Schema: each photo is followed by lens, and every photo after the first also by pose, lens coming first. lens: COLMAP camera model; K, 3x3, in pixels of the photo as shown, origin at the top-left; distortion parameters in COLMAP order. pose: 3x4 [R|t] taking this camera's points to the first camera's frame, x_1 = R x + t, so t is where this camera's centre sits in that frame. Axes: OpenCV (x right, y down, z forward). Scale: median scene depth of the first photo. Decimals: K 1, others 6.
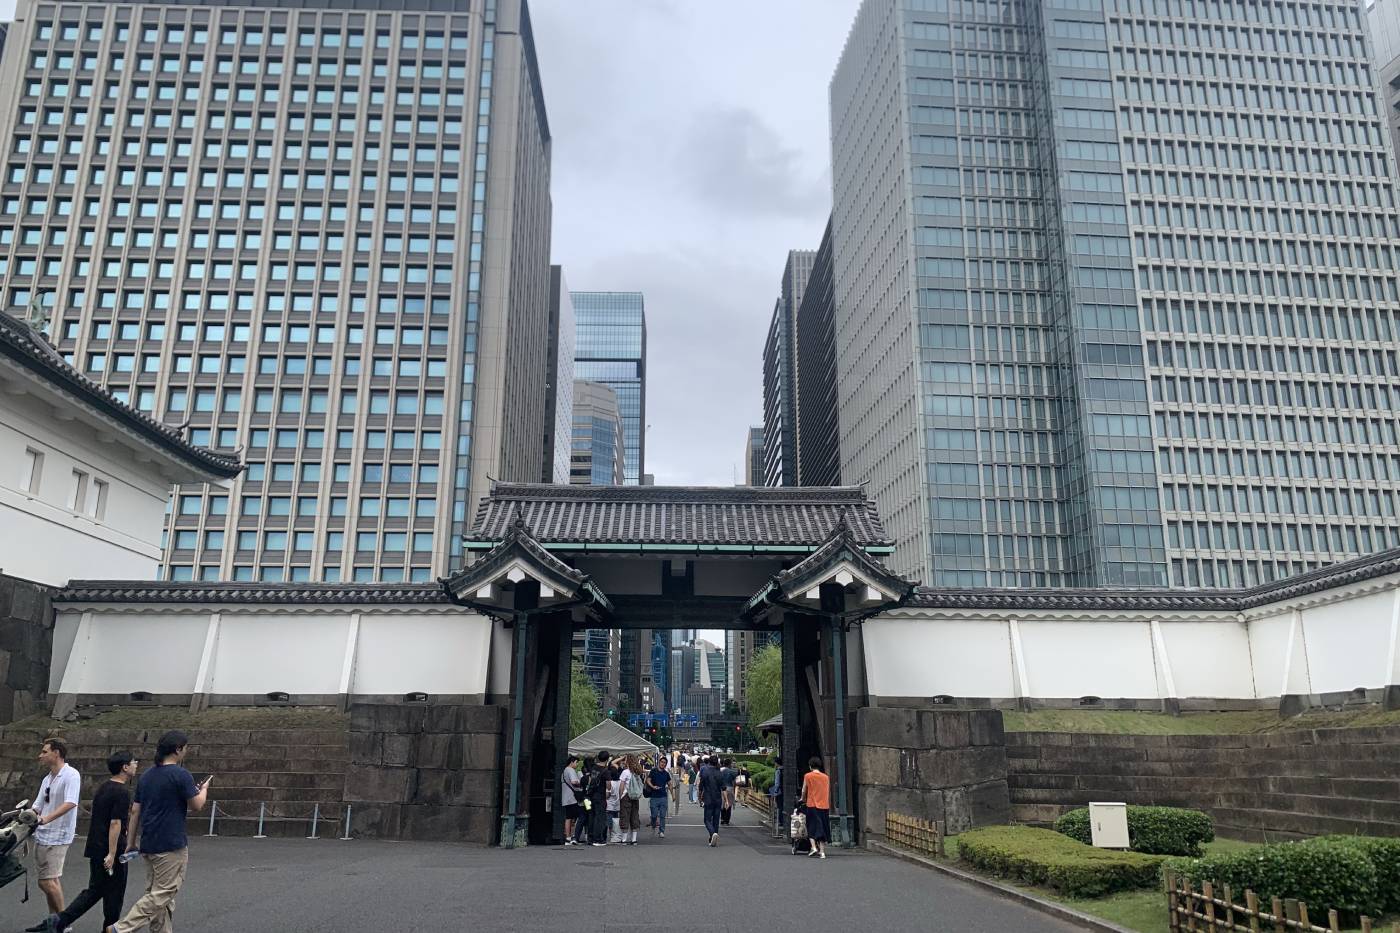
lens RADIAL K [[1030.5, 0, 700.0], [0, 1030.5, 466.5], [0, 0, 1]] dist [0.002780, 0.000337]
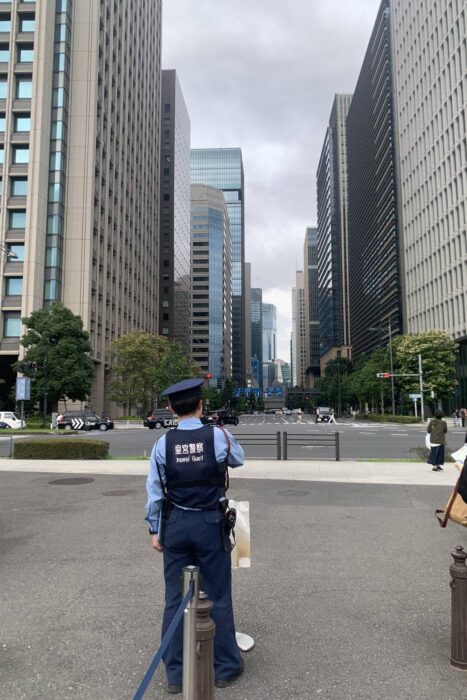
lens RADIAL K [[515.3, 0, 233.5], [0, 515.3, 350.0], [0, 0, 1]] dist [0.002780, 0.000337]
pose [[0.996441, -0.017059, -0.082547, -0.004399], [0.028810, 0.989256, 0.143325, 0.034979], [0.079216, -0.145193, 0.986227, 0.132256]]
